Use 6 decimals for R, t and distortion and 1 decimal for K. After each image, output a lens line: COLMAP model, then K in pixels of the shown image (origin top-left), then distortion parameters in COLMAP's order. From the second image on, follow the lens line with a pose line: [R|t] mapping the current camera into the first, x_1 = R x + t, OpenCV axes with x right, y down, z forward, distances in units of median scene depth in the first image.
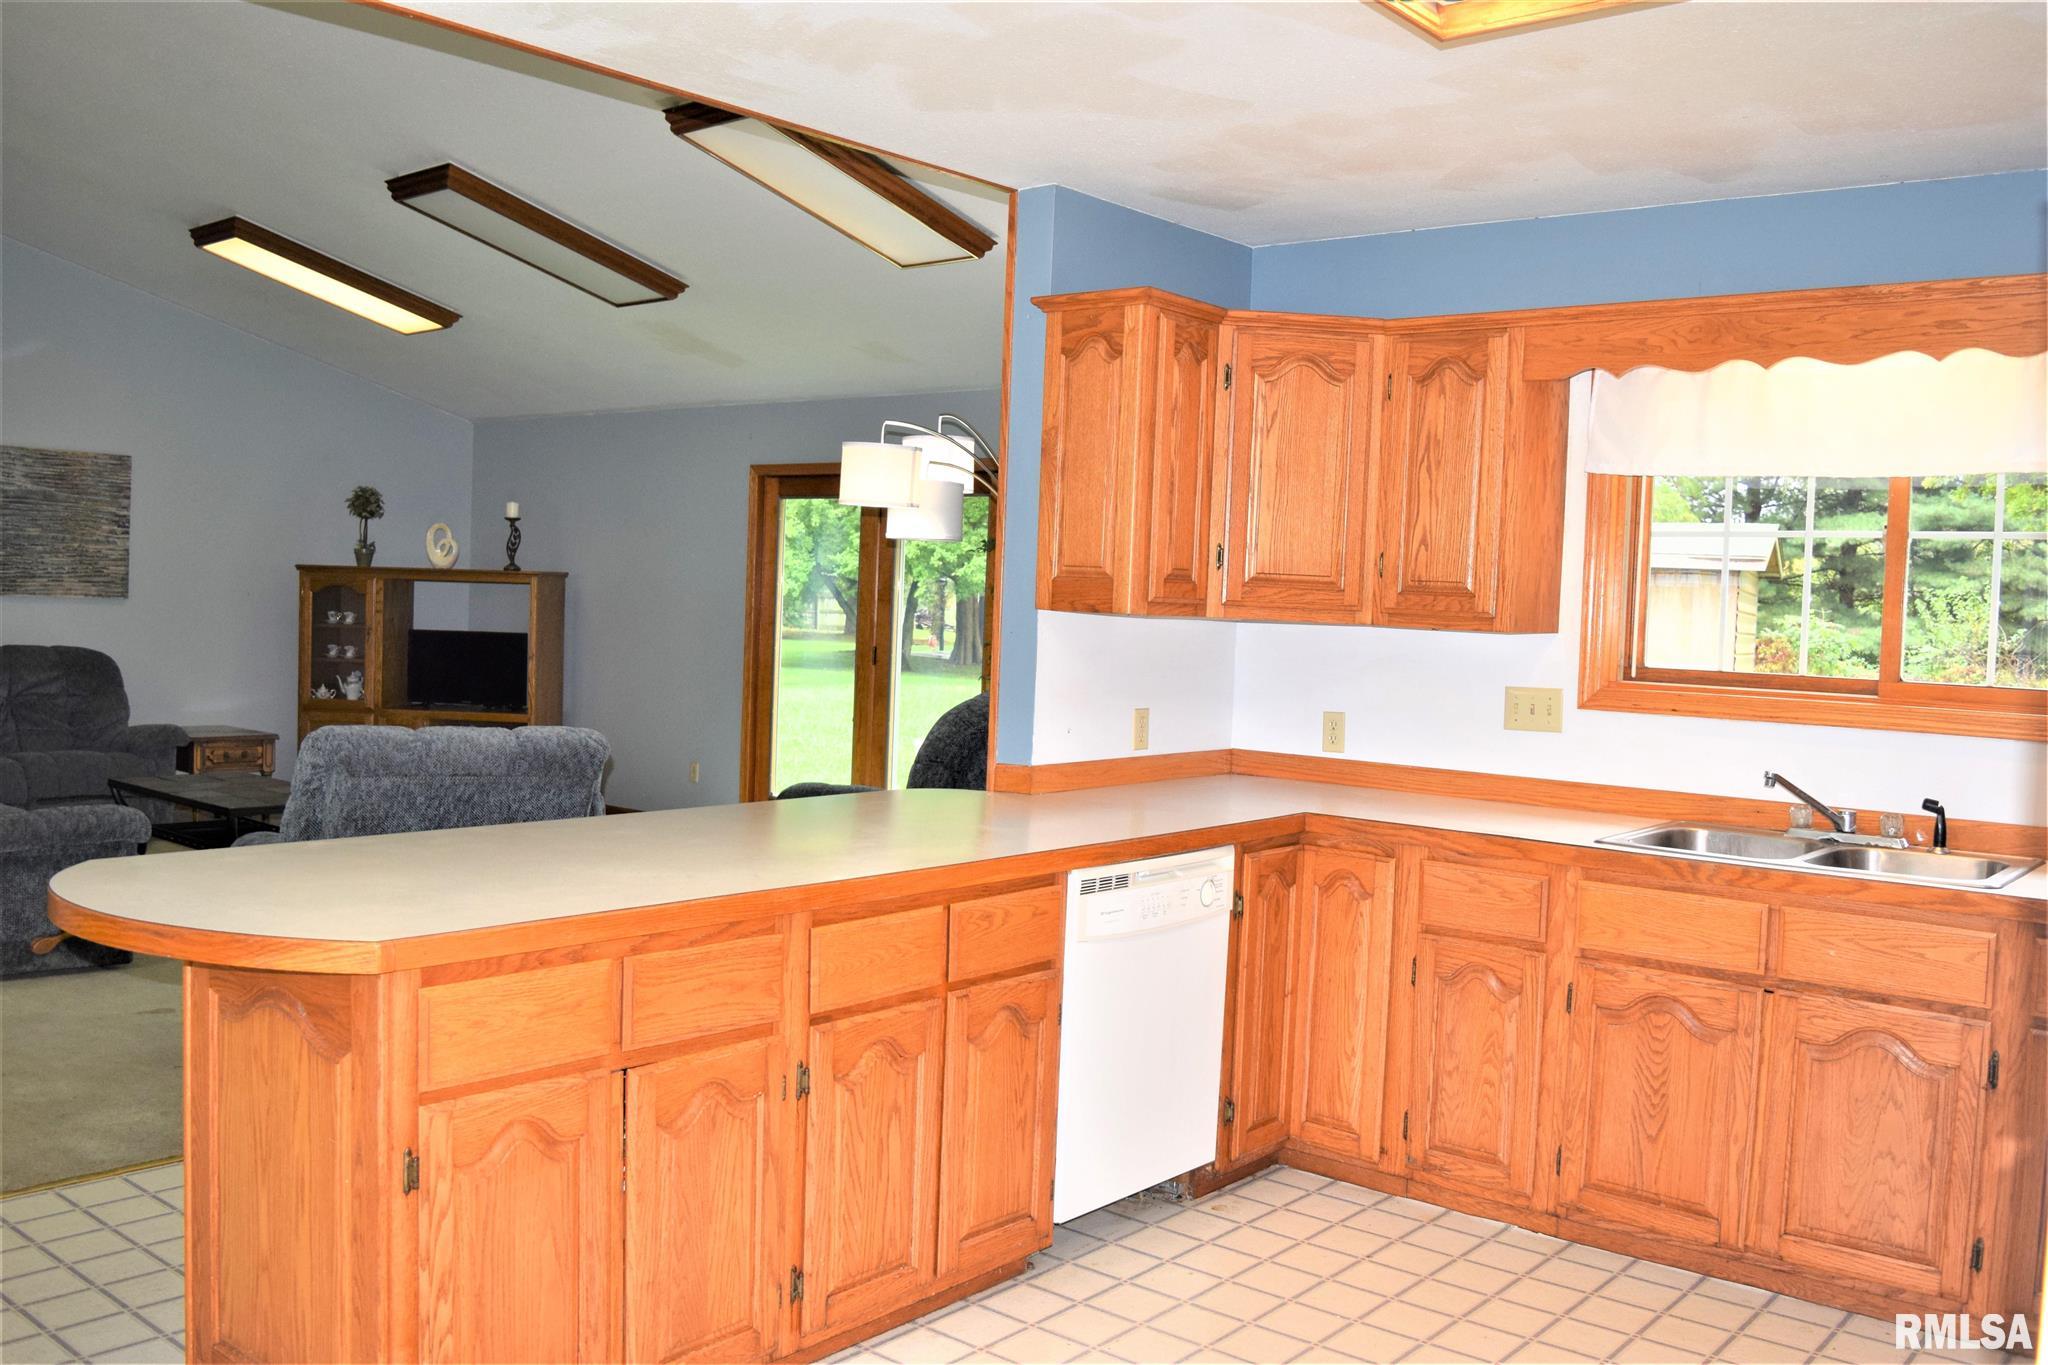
lens RADIAL K [[1784.1, 0, 1005.4], [0, 1784.1, 680.8], [0, 0, 1]] dist [-0.082023, 0.016471]
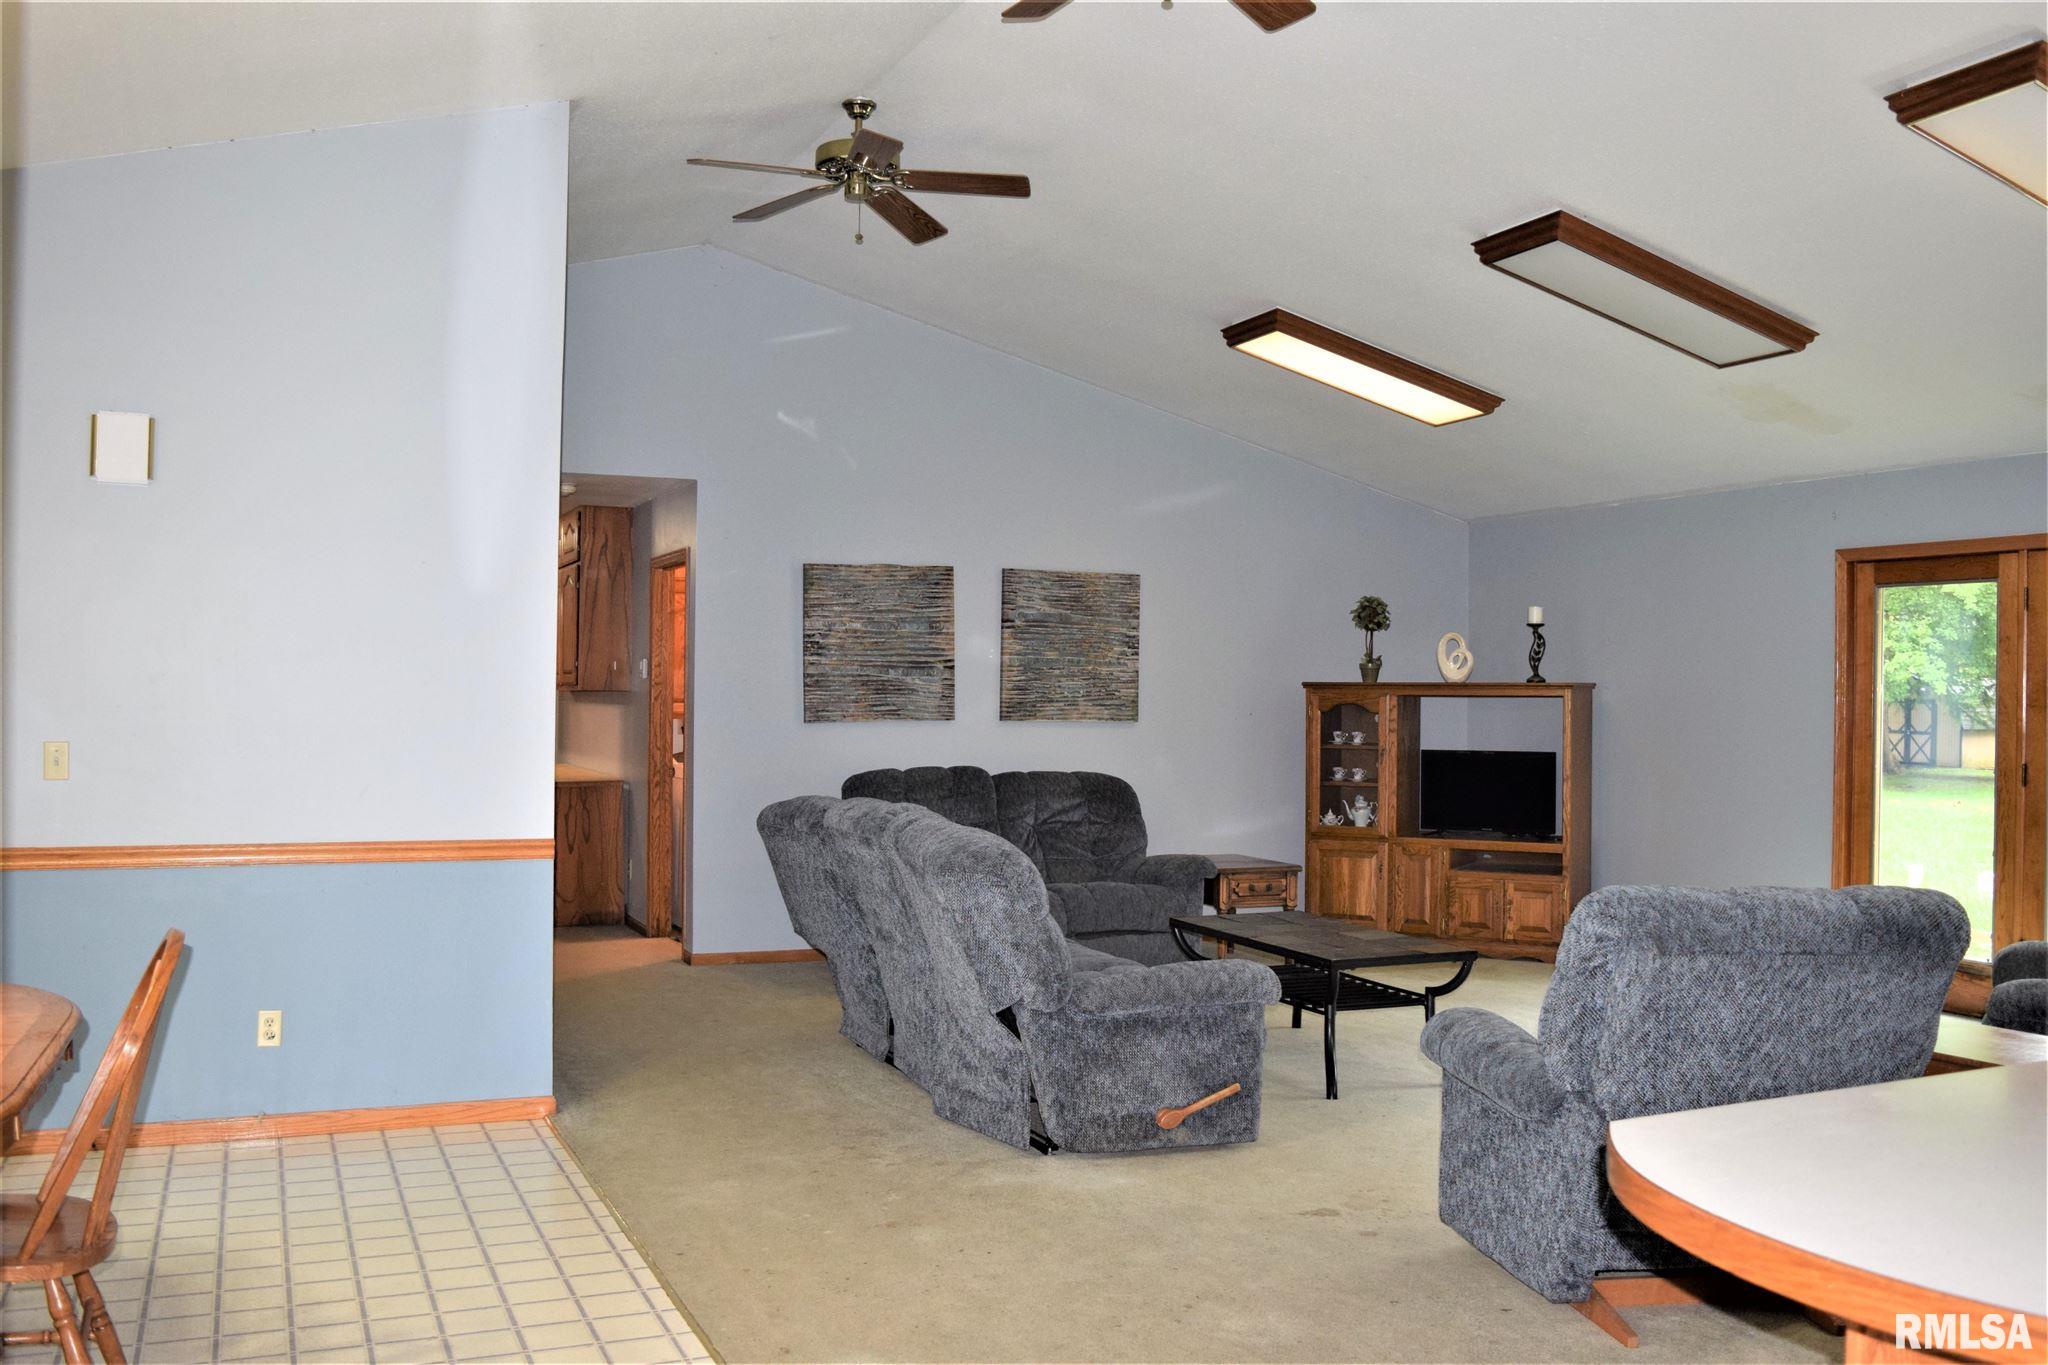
lens RADIAL K [[1784.1, 0, 1008.3], [0, 1784.1, 677.6], [0, 0, 1]] dist [-0.082023, 0.016471]
pose [[0.896278, -0.030531, -0.442440, -0.129347], [0.001851, 0.997876, -0.065109, -0.007347], [0.443488, 0.057537, 0.894432, 0.085441]]
